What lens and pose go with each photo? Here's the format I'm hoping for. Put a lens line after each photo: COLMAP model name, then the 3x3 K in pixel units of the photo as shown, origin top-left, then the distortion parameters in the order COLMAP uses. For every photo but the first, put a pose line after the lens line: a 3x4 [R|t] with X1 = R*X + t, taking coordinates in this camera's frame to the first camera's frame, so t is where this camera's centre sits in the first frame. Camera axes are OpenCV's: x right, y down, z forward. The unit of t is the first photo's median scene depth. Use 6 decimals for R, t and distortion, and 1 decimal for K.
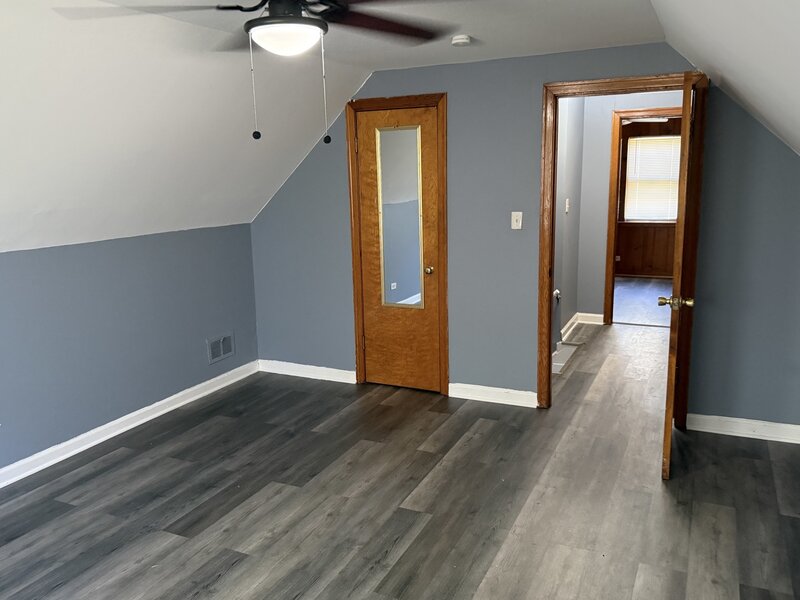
lens RADIAL K [[651.4, 0, 400.0], [0, 651.4, 300.0], [0, 0, 1]] dist [0.004356, 0.001085]
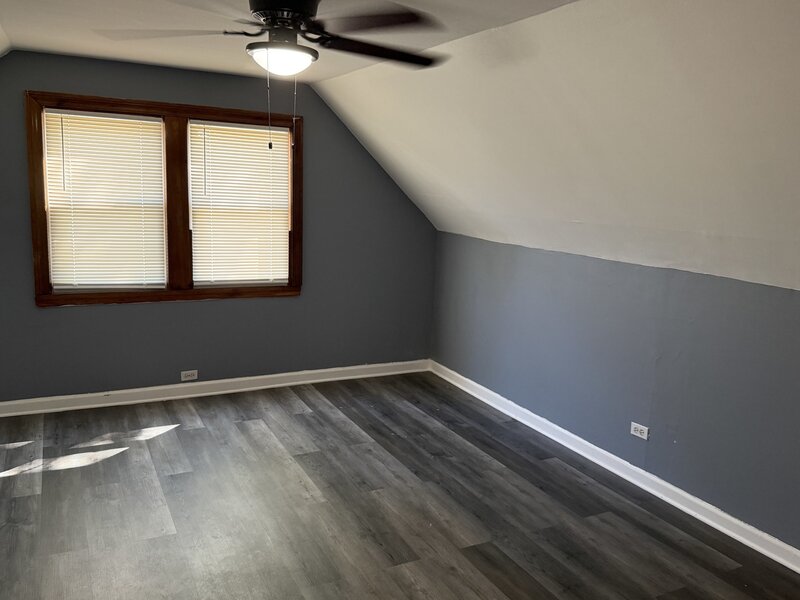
lens RADIAL K [[651.4, 0, 400.0], [0, 651.4, 300.0], [0, 0, 1]] dist [0.004356, 0.001085]
pose [[-0.599322, 0.135365, -0.788980, 0.438841], [-0.193162, 0.932021, 0.306635, -0.260405], [0.776854, 0.336175, -0.532433, 1.250894]]
